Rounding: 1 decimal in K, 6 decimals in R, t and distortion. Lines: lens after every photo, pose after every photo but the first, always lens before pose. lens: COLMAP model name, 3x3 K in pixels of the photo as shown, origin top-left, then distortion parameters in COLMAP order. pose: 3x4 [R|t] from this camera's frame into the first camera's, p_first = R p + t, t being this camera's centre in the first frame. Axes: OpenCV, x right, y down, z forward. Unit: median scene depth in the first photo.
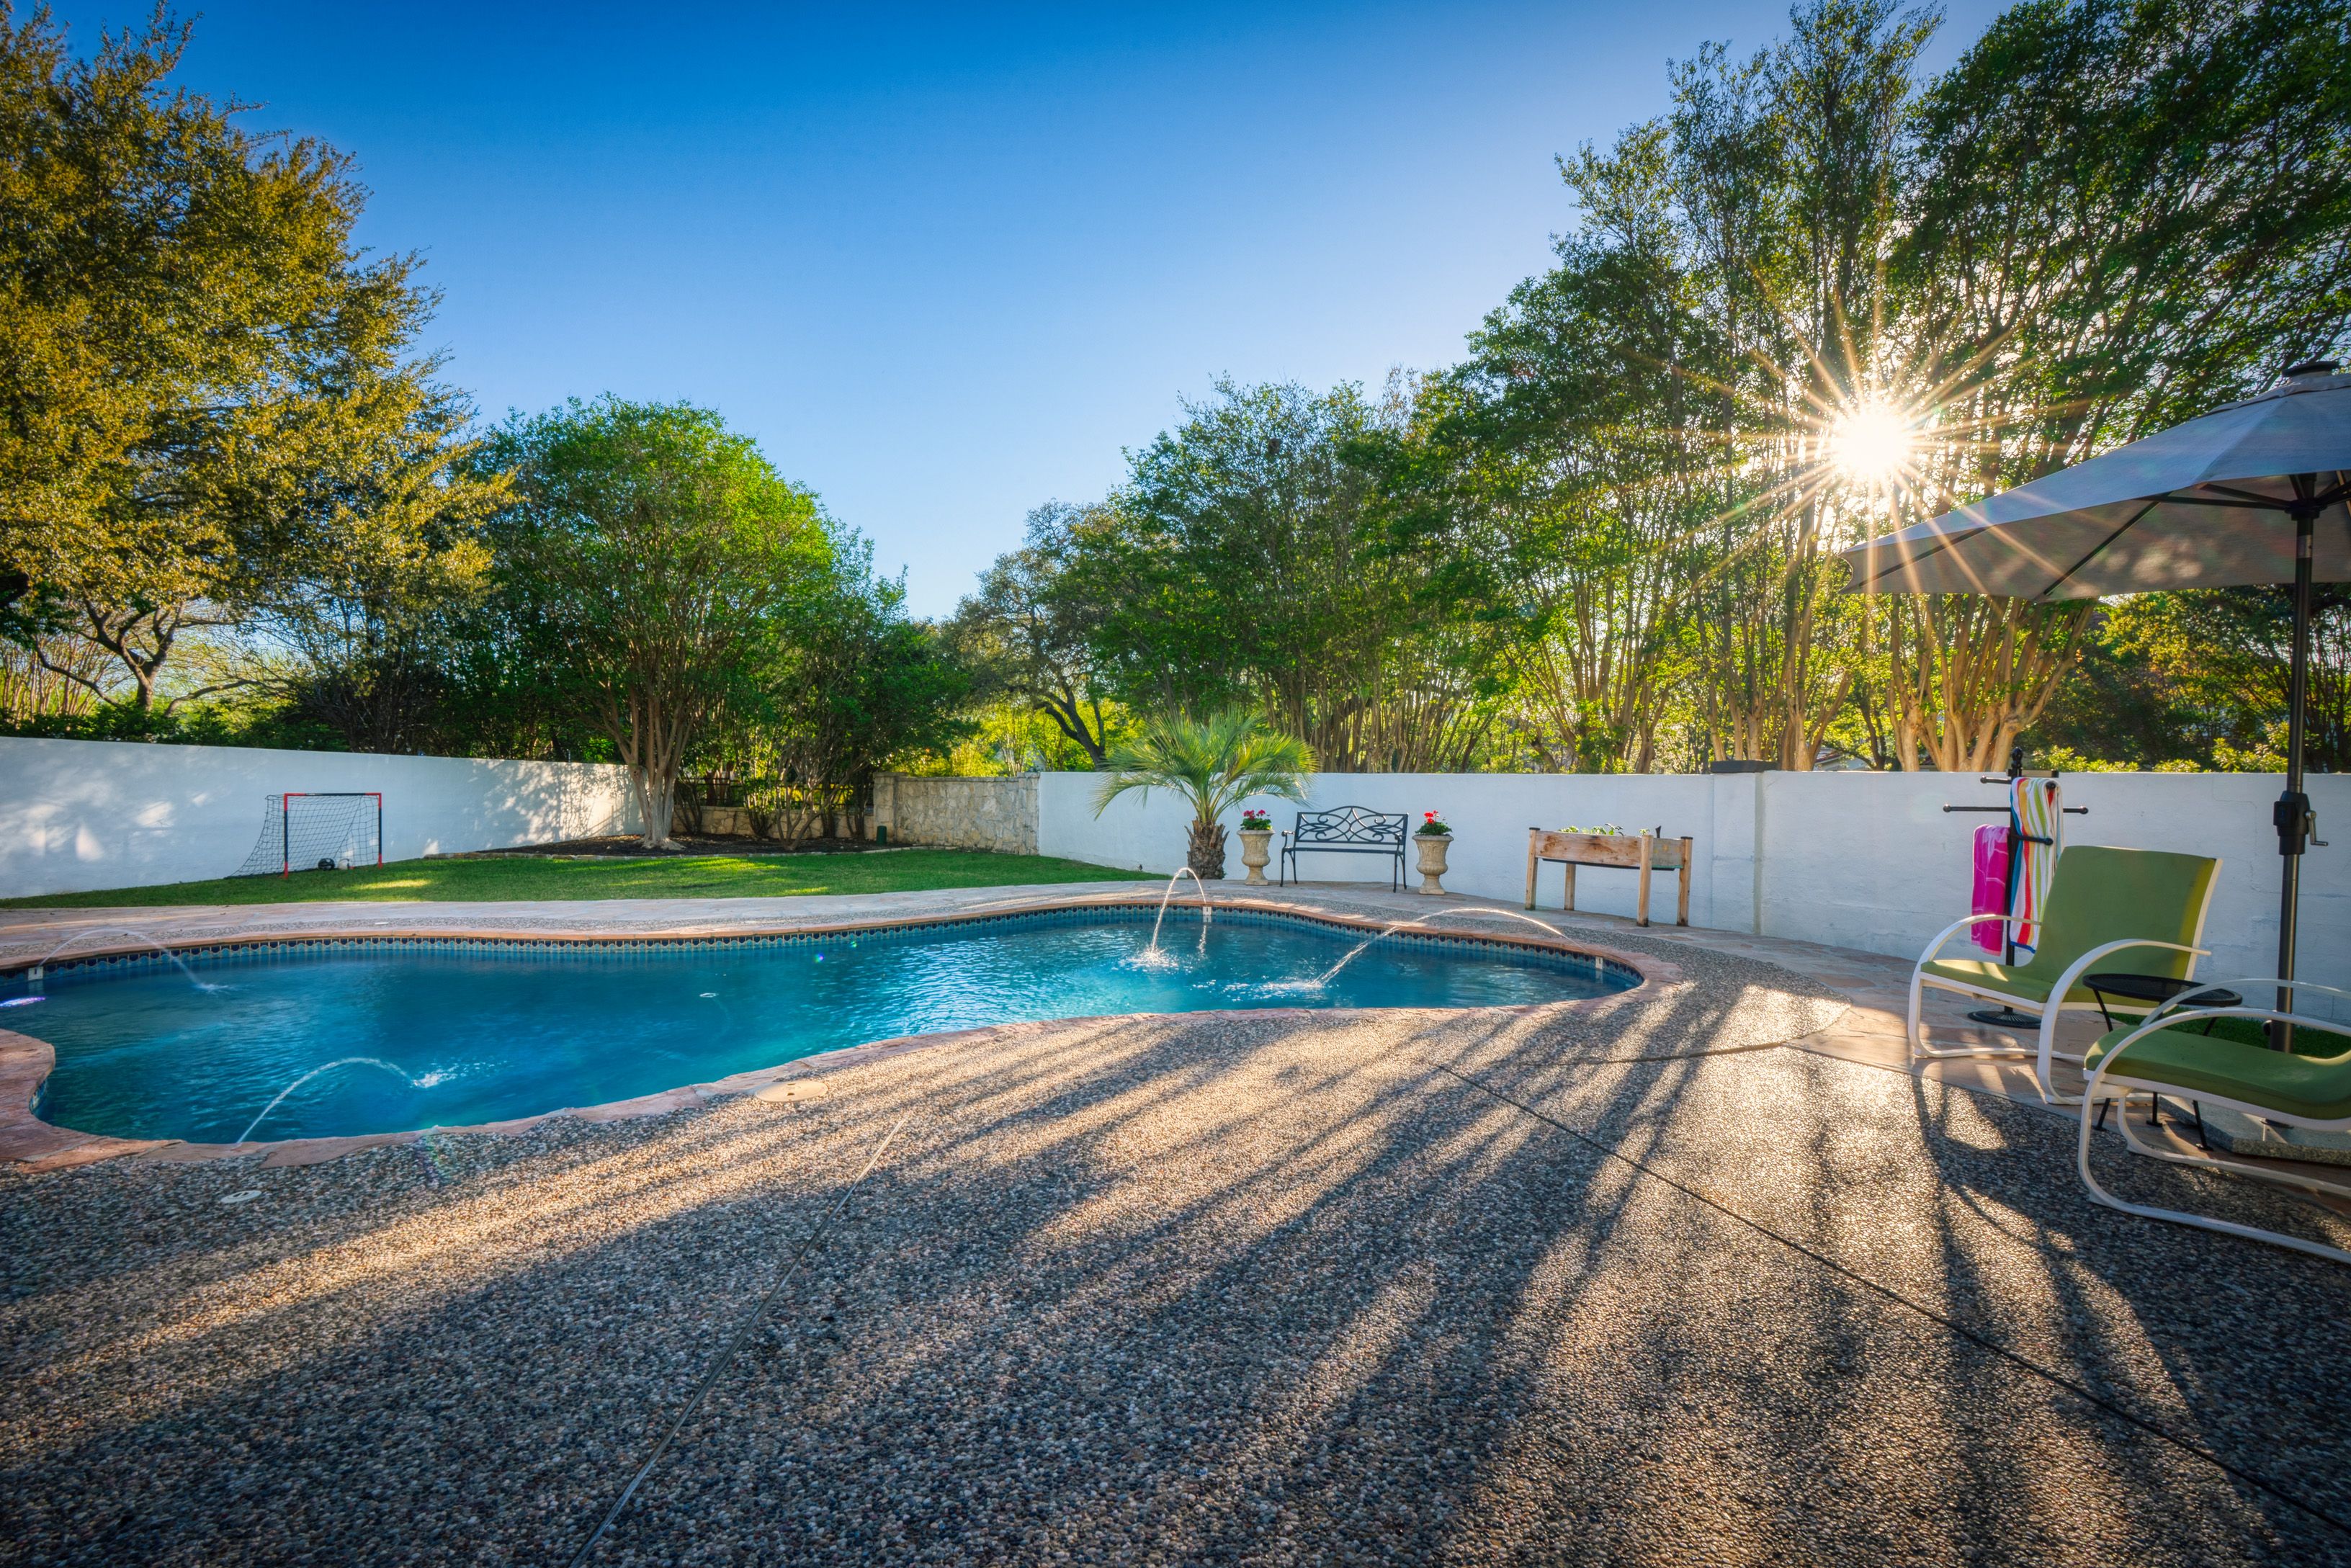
lens RADIAL K [[1075.2, 0, 1183.2], [0, 1075.2, 786.5], [0, 0, 1]] dist [0.000476, -0.000230]
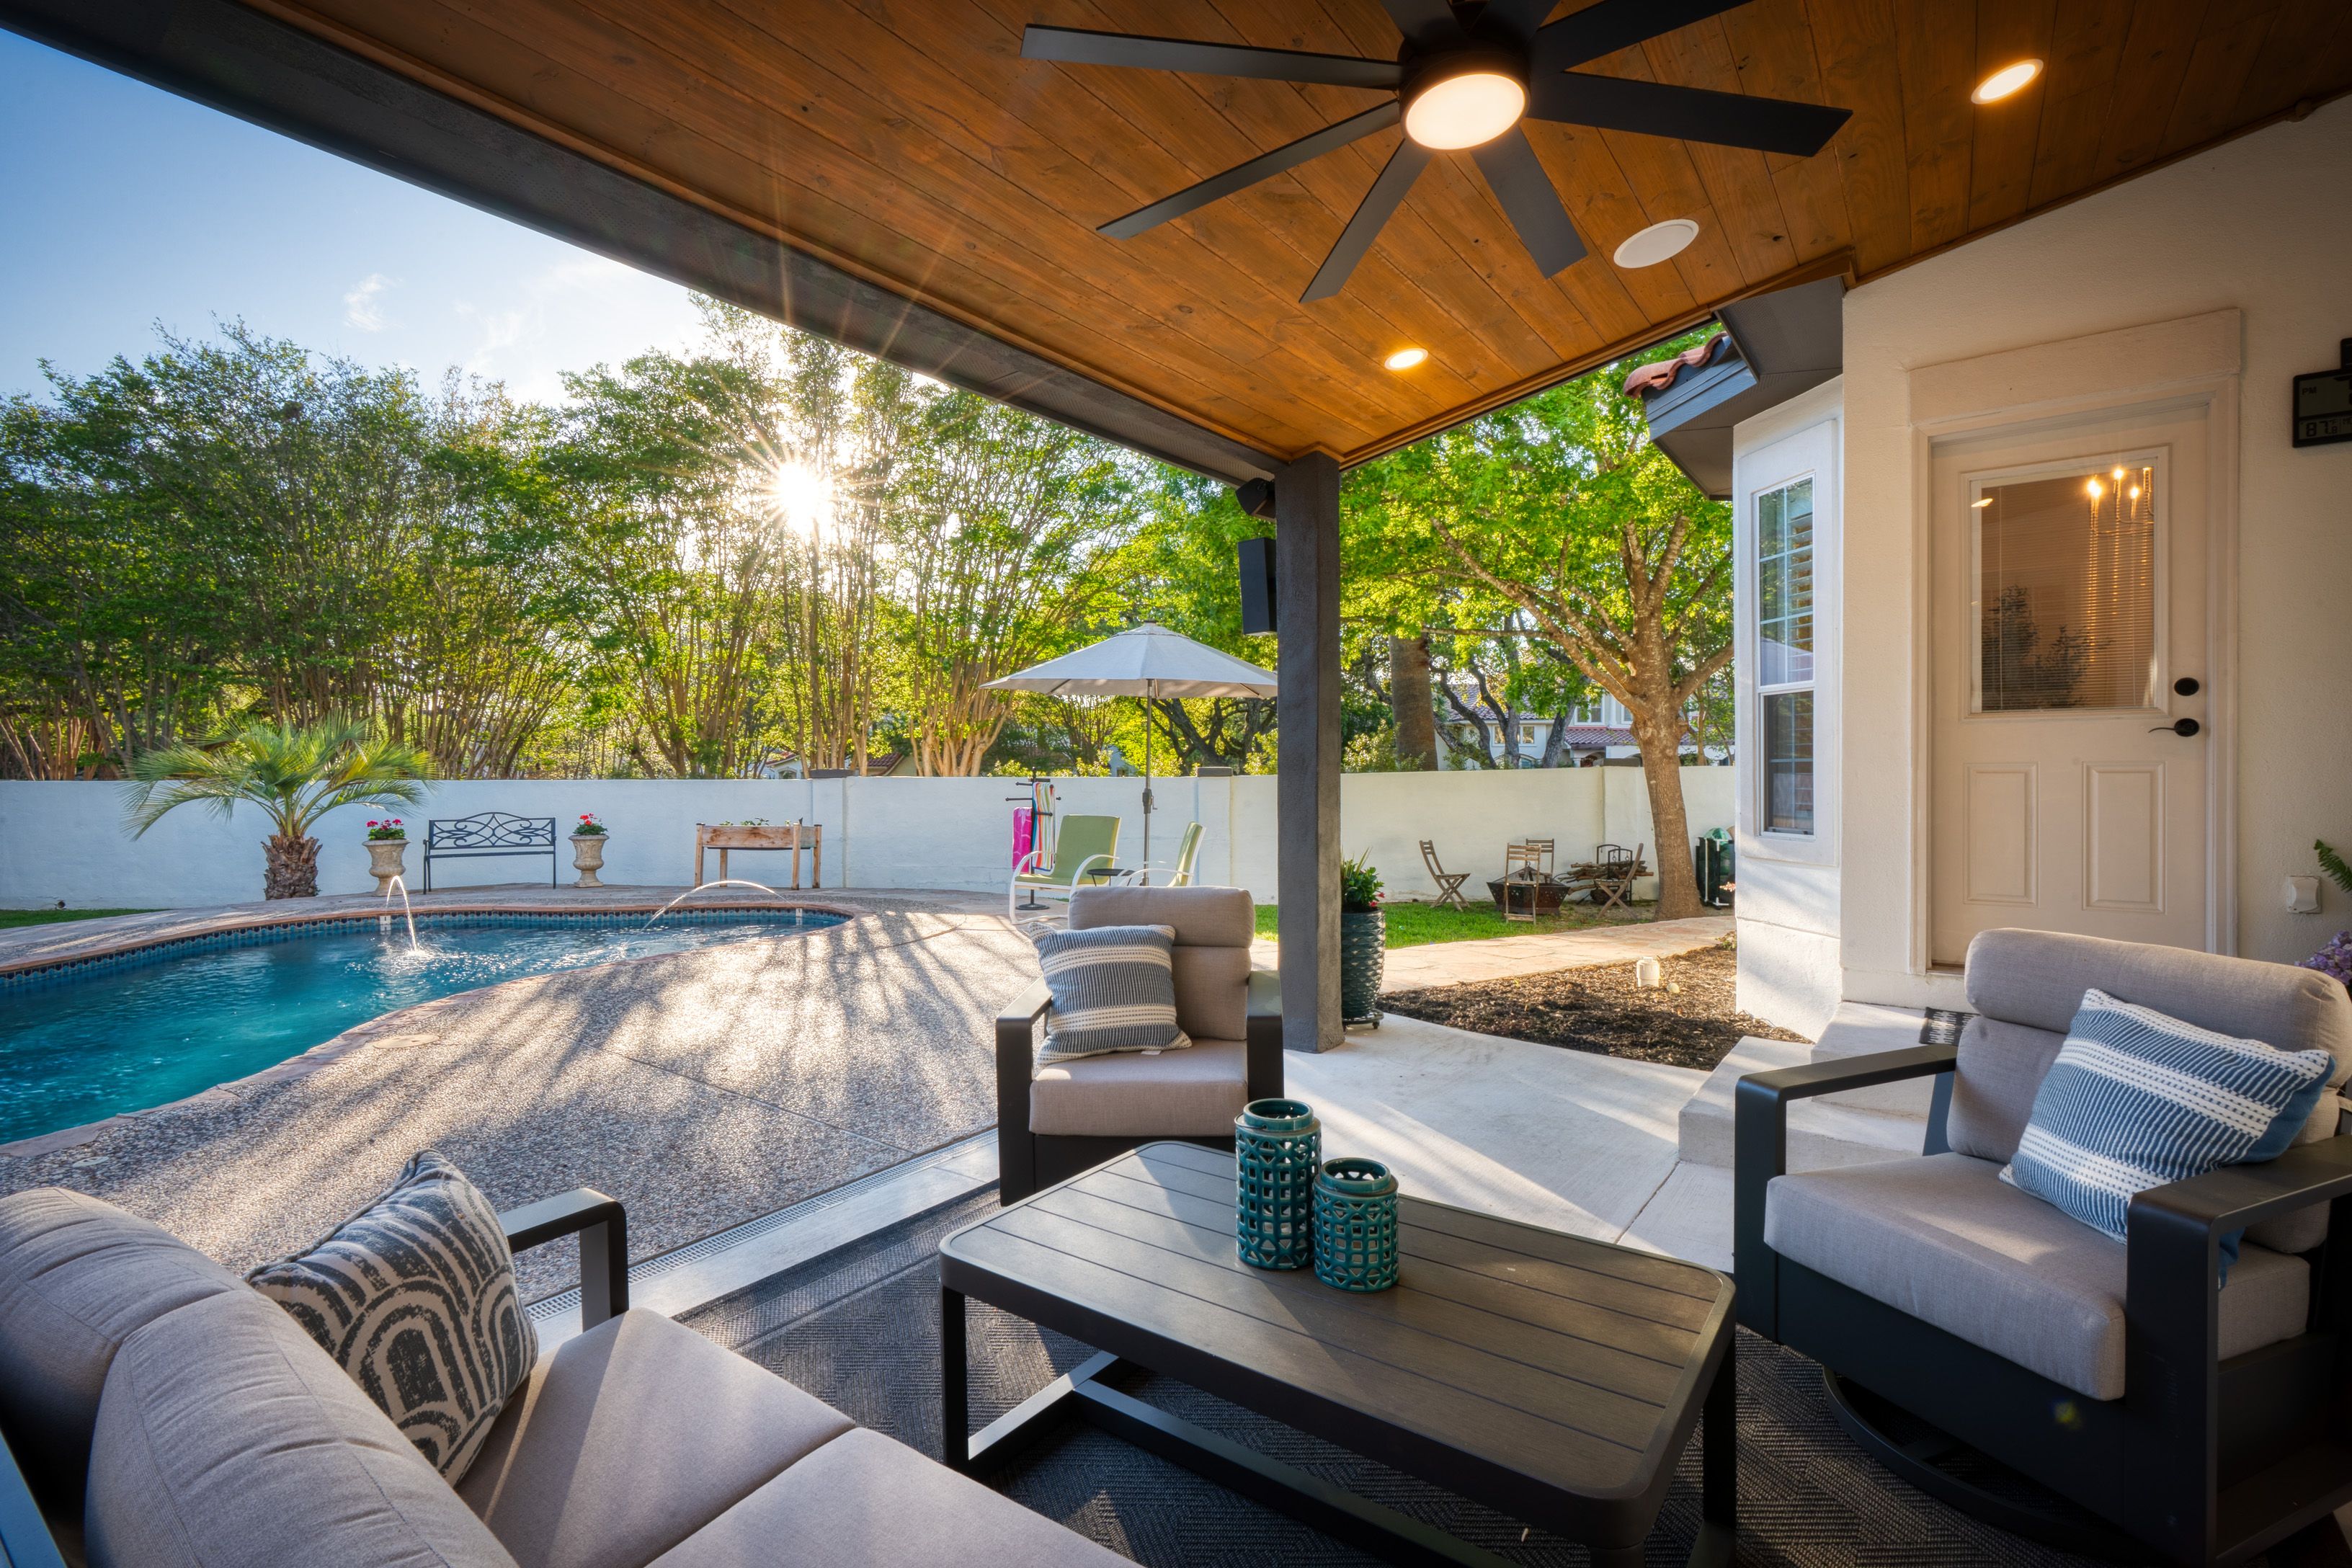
lens RADIAL K [[1075.7, 0, 1183.7], [0, 1075.7, 786.5], [0, 0, 1]] dist [0.000476, -0.000230]
pose [[0.603840, -0.014992, 0.796964, -0.278302], [0.014202, 0.999867, 0.008048, -0.005827], [-0.796979, 0.006459, 0.603973, -0.176846]]
